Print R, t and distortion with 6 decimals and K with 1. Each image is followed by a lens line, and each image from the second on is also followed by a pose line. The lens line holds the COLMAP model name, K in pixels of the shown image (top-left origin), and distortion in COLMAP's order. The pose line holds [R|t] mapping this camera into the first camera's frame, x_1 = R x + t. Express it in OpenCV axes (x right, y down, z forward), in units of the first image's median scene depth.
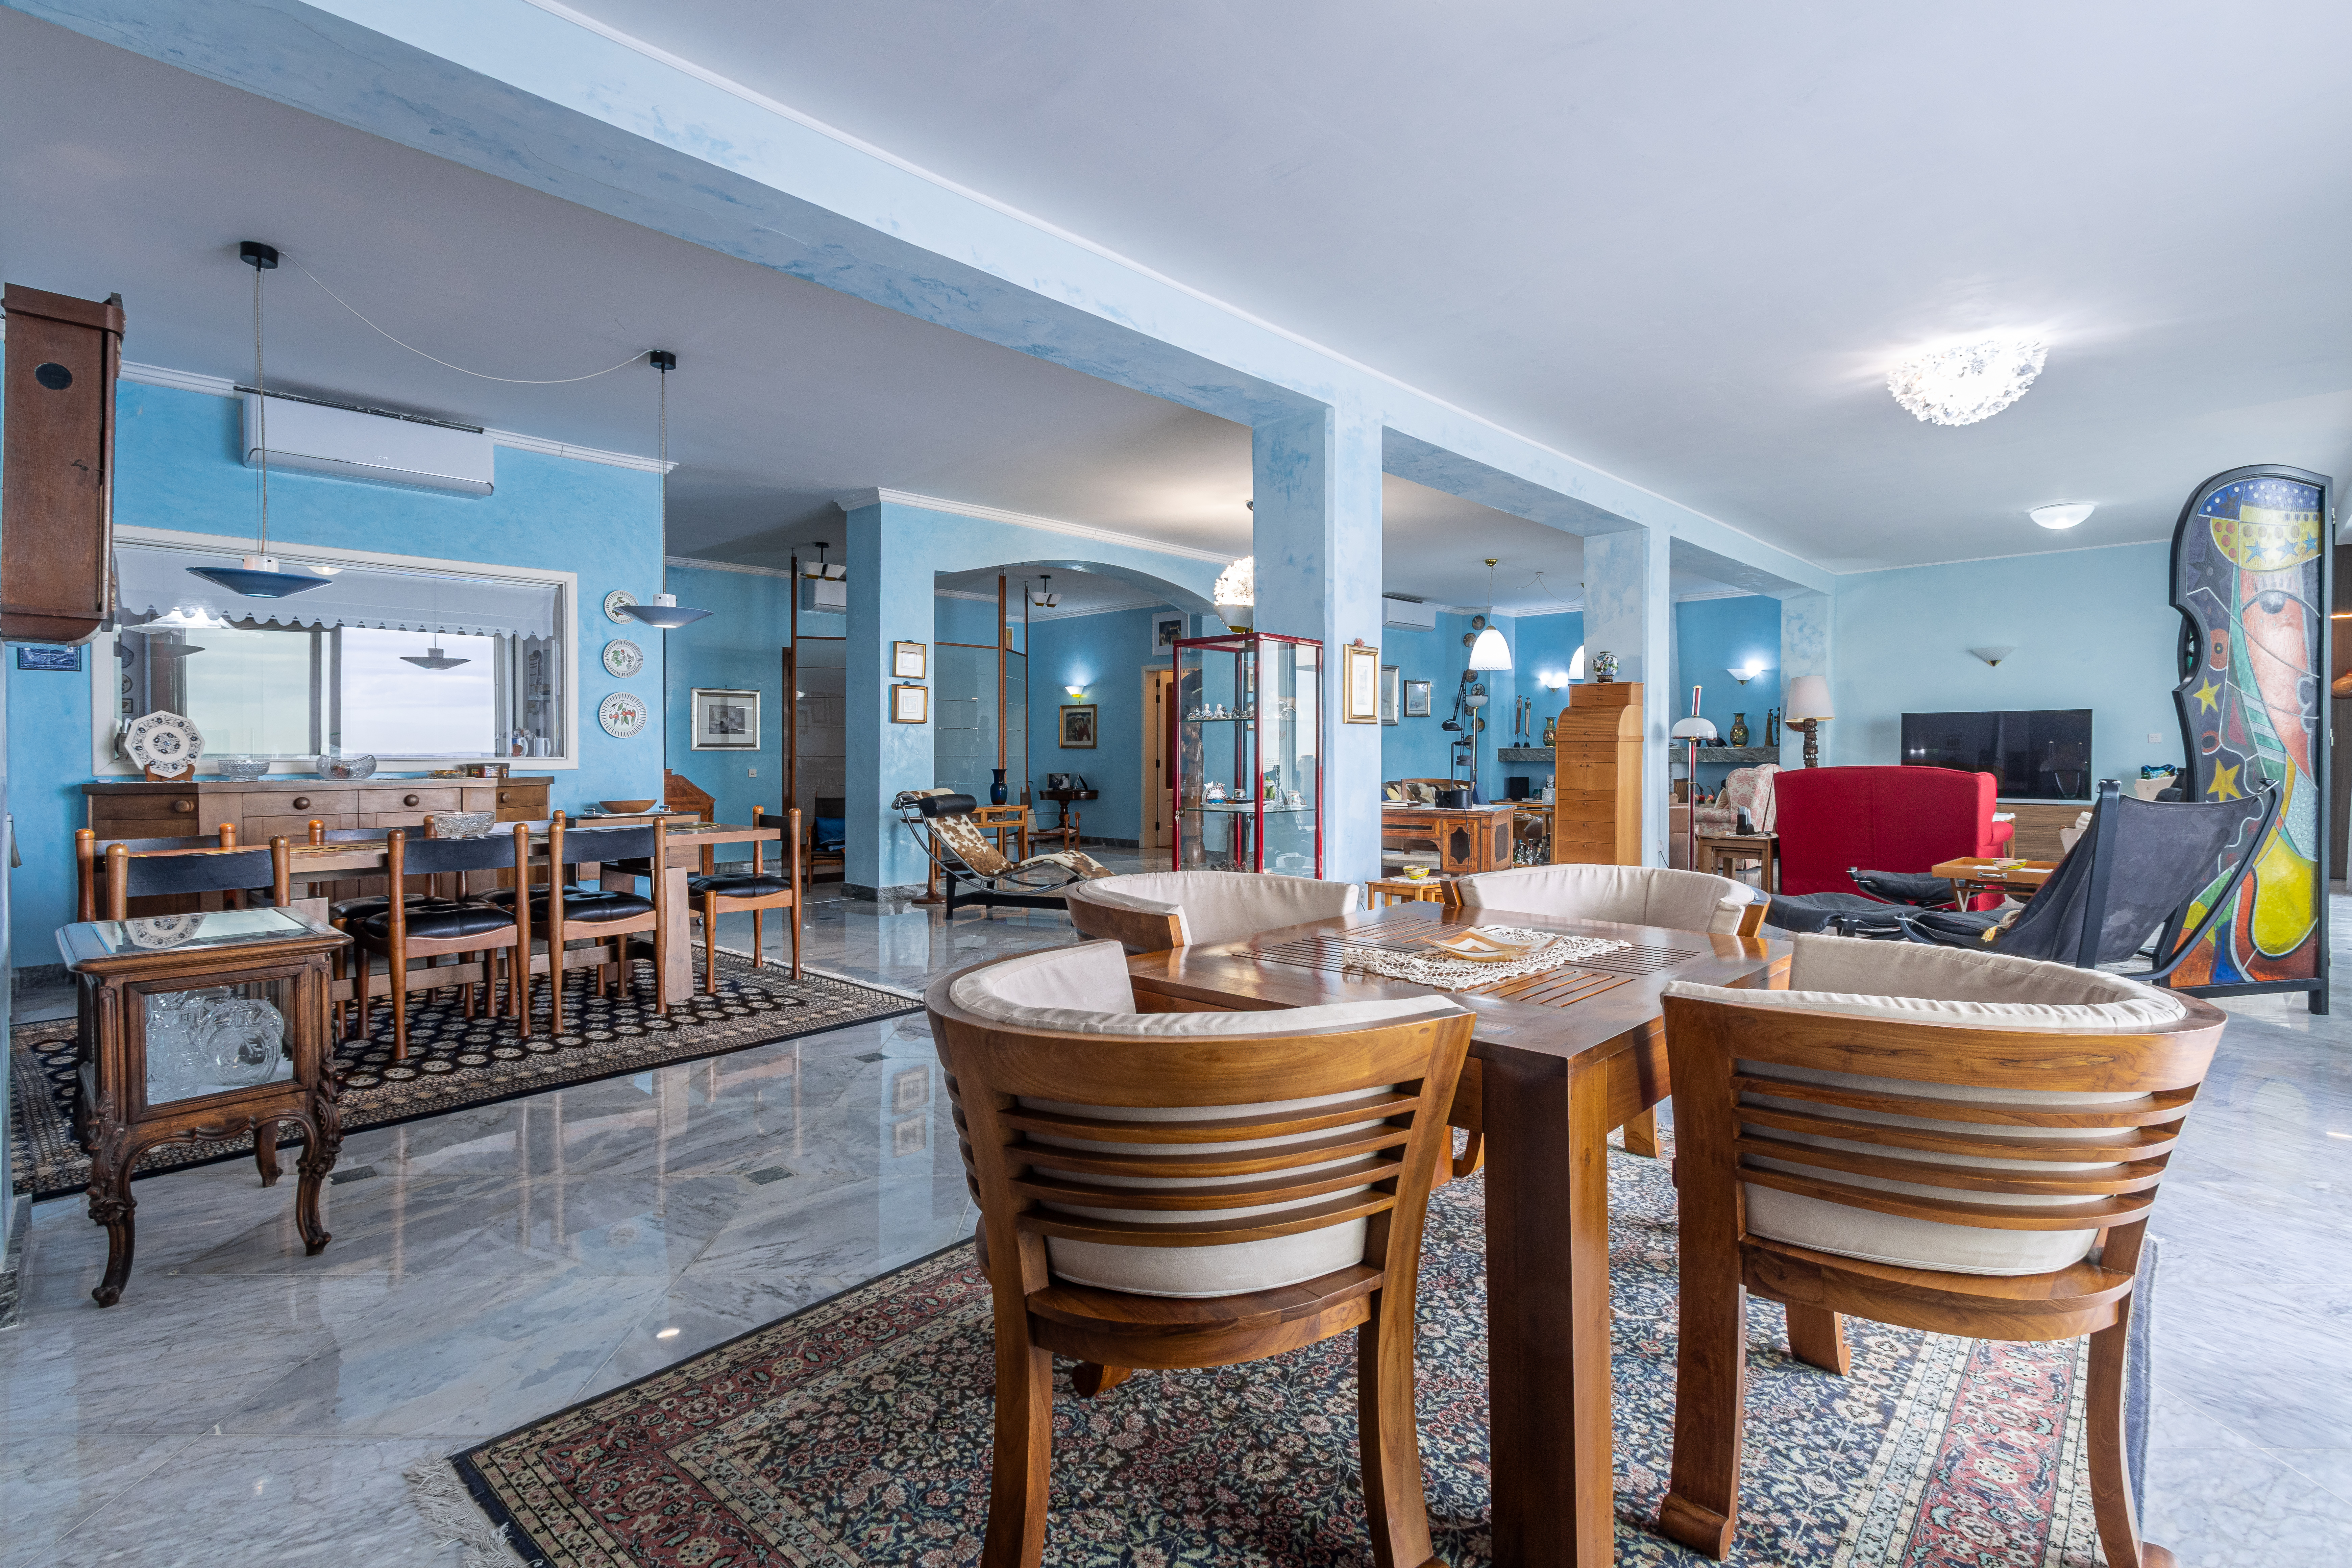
lens RADIAL K [[1098.3, 0, 1172.5], [0, 1098.3, 730.7], [0, 0, 1]] dist [0.005432, 0.000735]
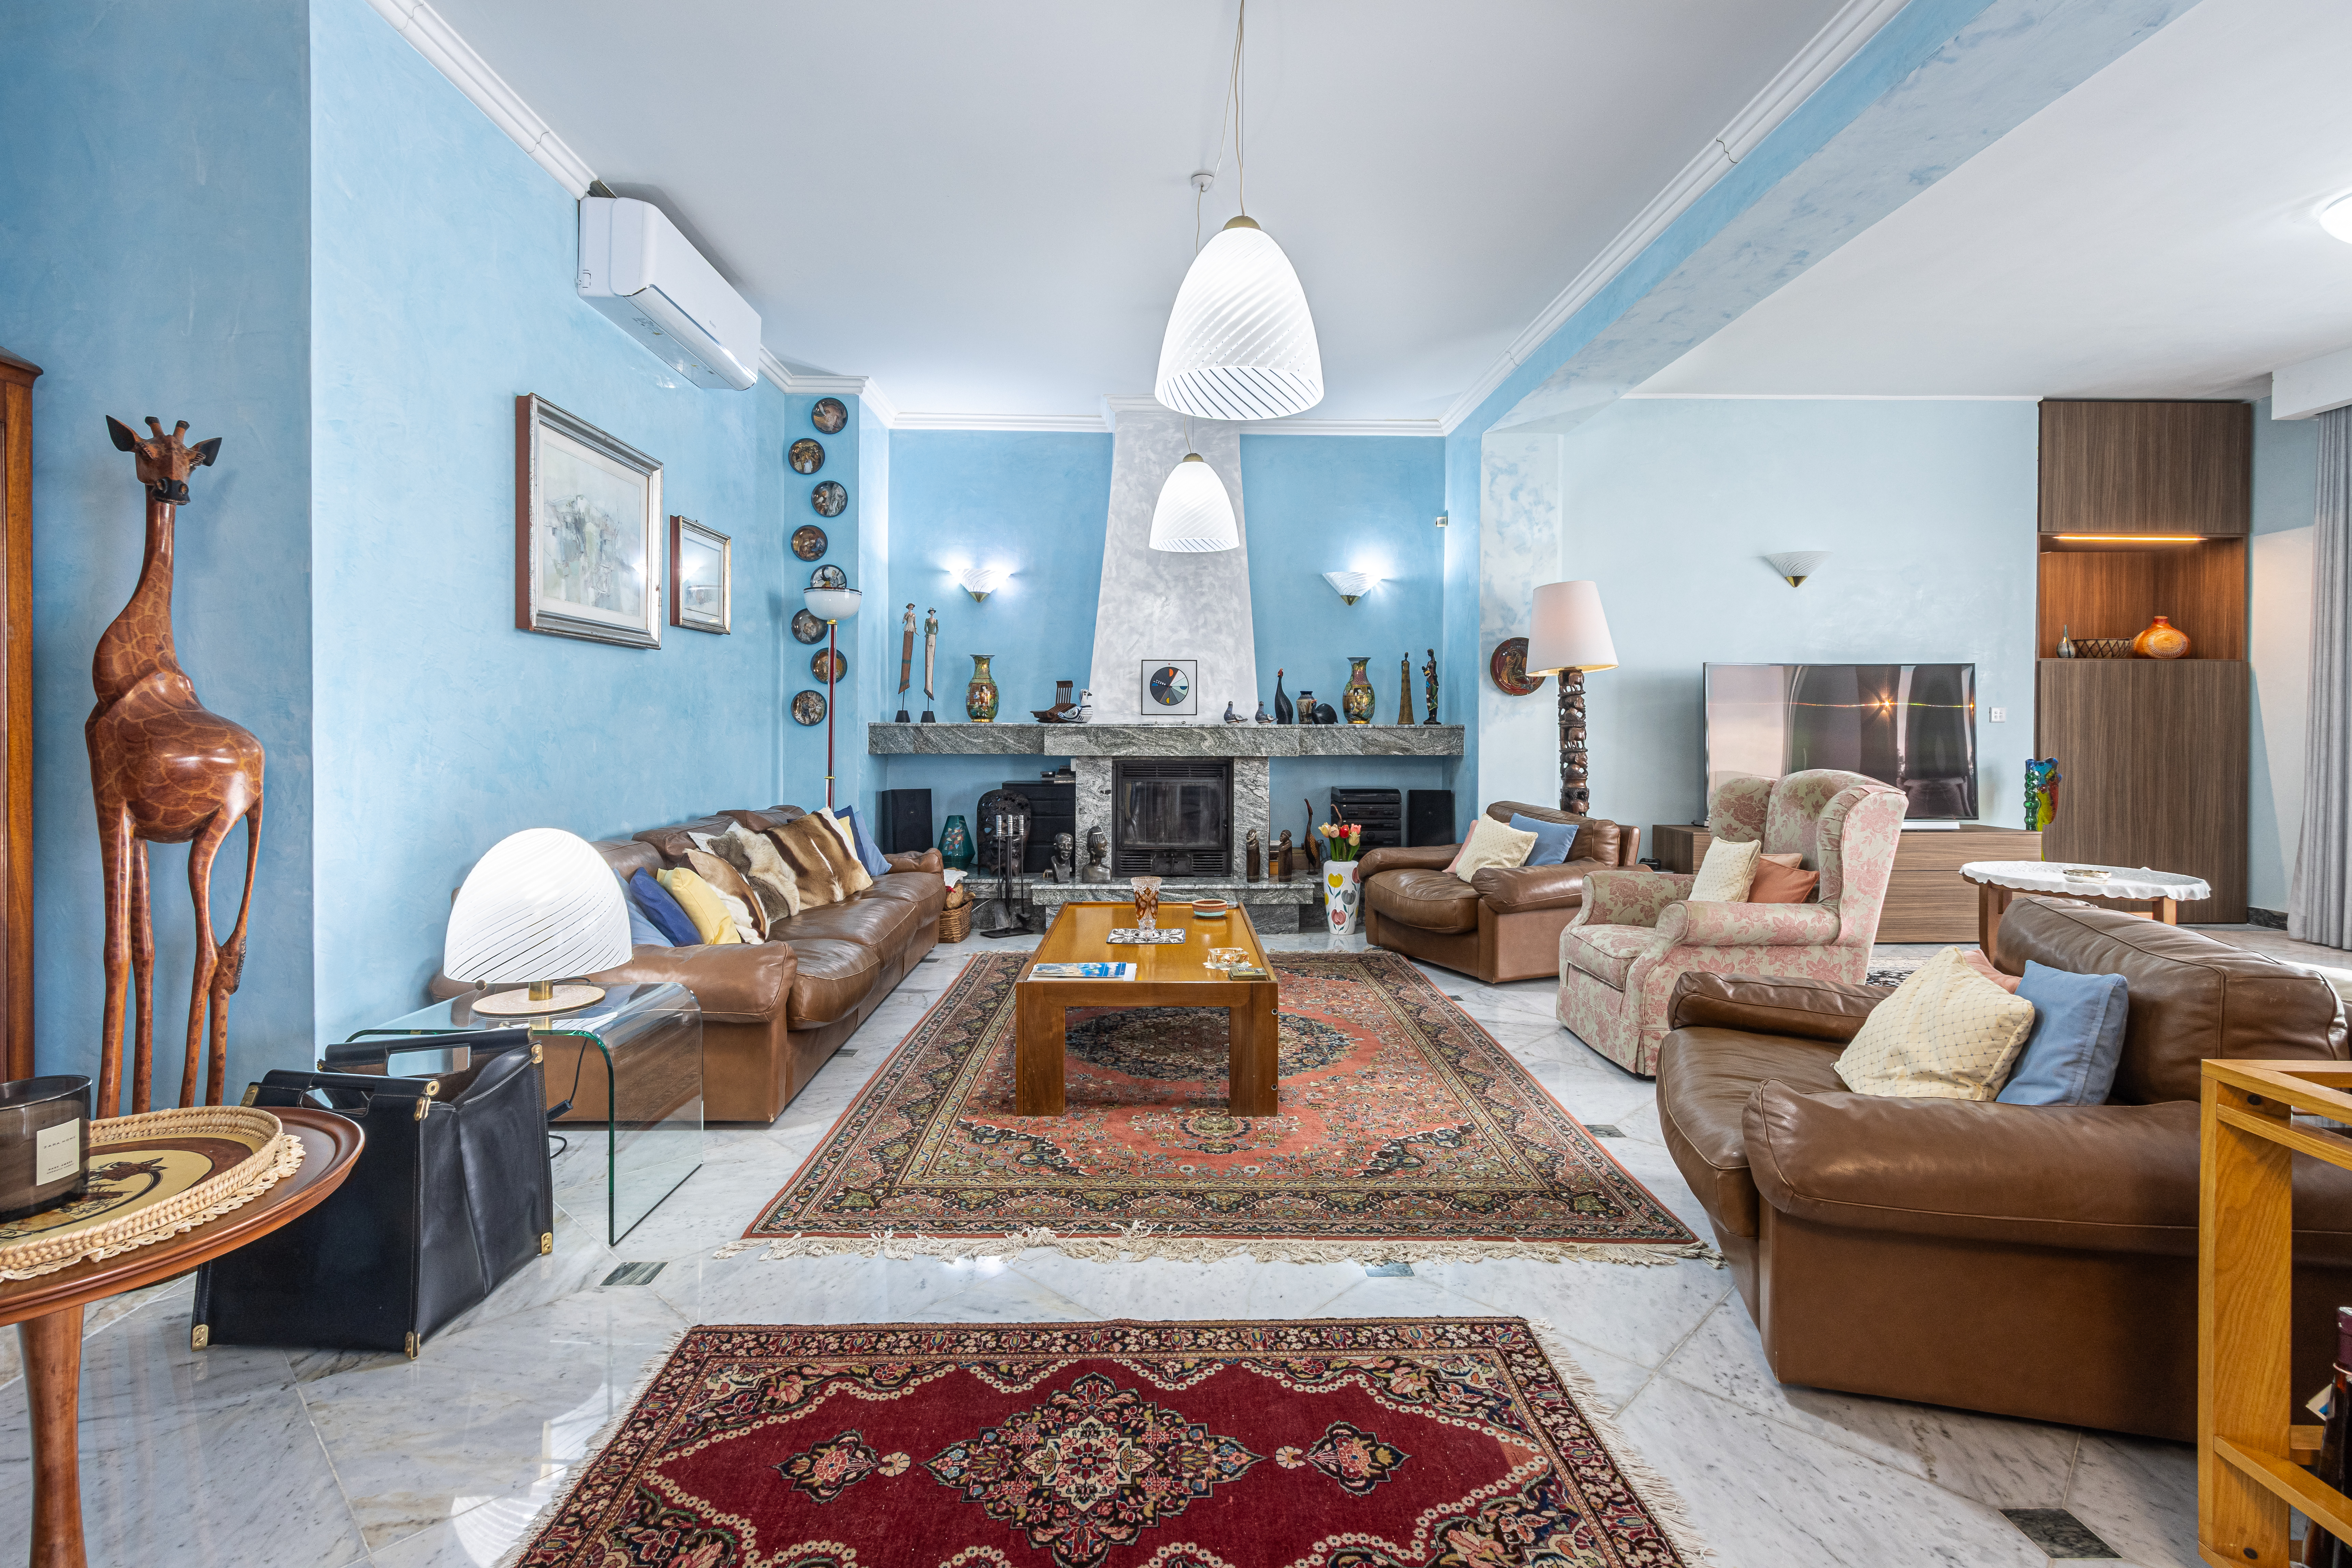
lens RADIAL K [[1098.3, 0, 1172.5], [0, 1098.3, 730.7], [0, 0, 1]] dist [0.005432, 0.000735]
pose [[0.717292, 0.002955, 0.696766, 0.103226], [-0.017772, 0.999743, 0.014055, 0.013015], [-0.696546, -0.022465, 0.717161, 0.742585]]
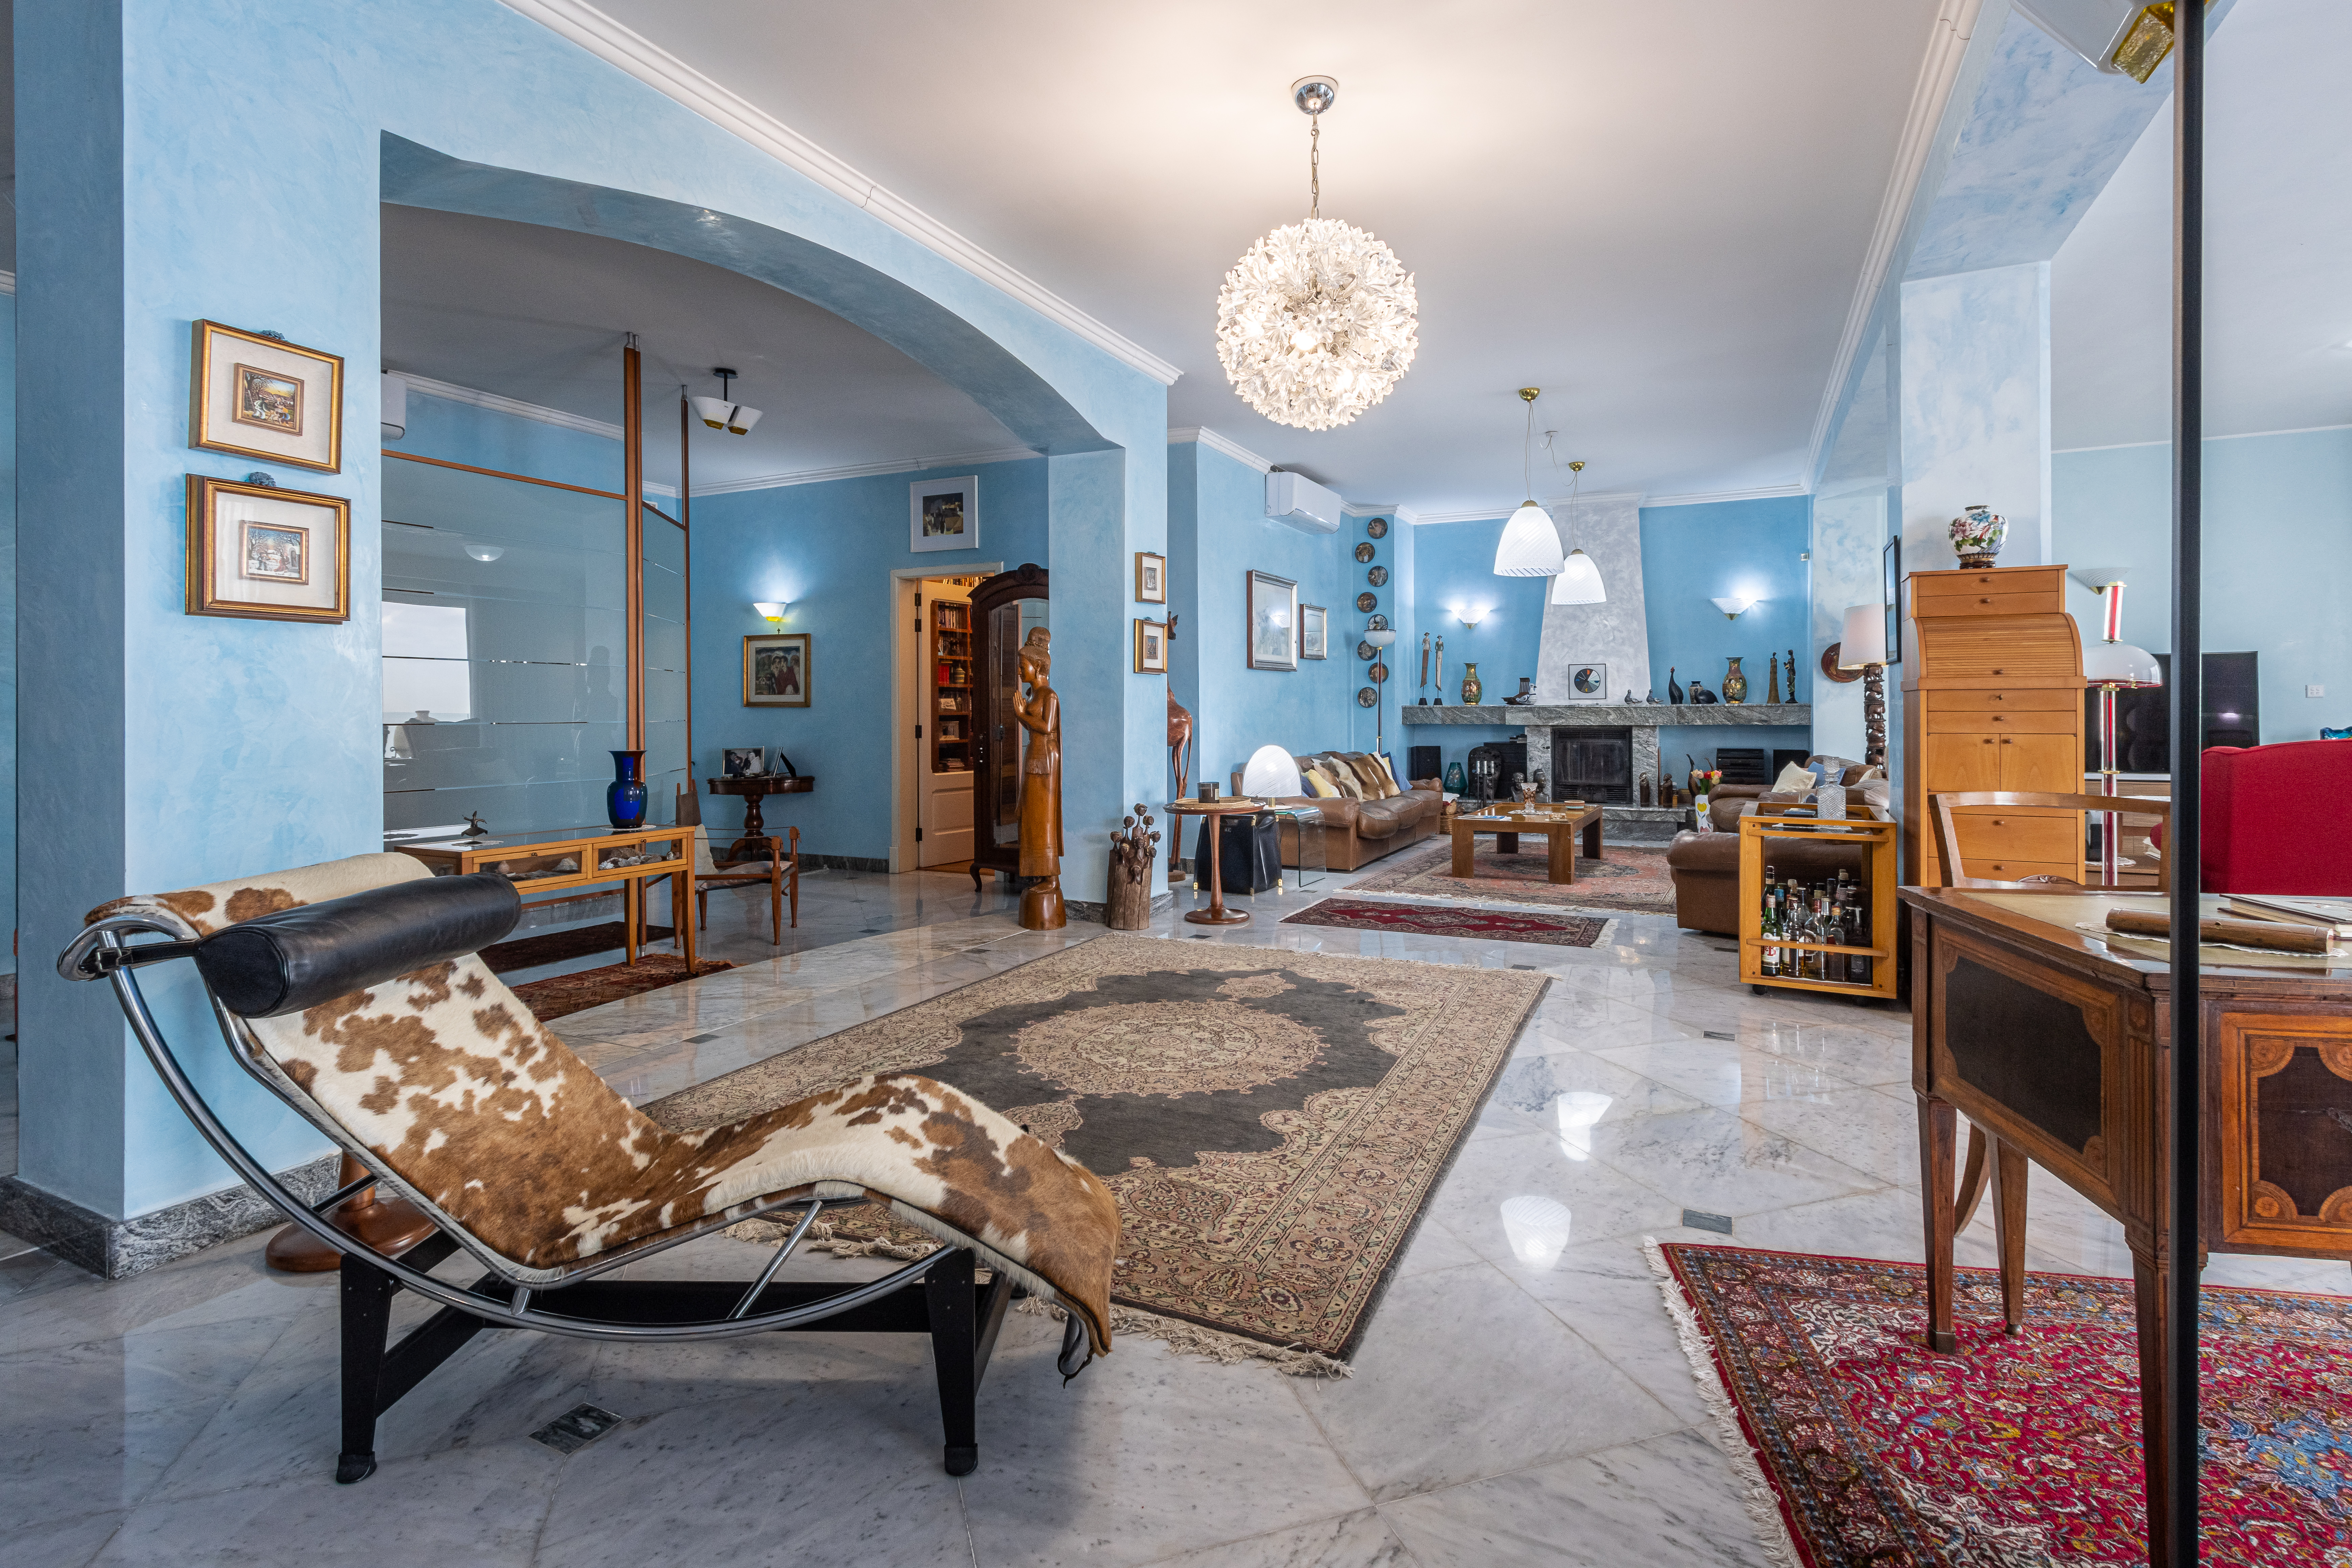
lens RADIAL K [[1143.7, 0, 1189.8], [0, 1143.7, 714.1], [0, 0, 1]] dist [0.003680, 0.000489]
pose [[0.957764, -0.003158, 0.287539, -0.058569], [-0.003101, 0.999768, 0.021309, 0.007025], [-0.287539, -0.021301, 0.957532, 0.396728]]
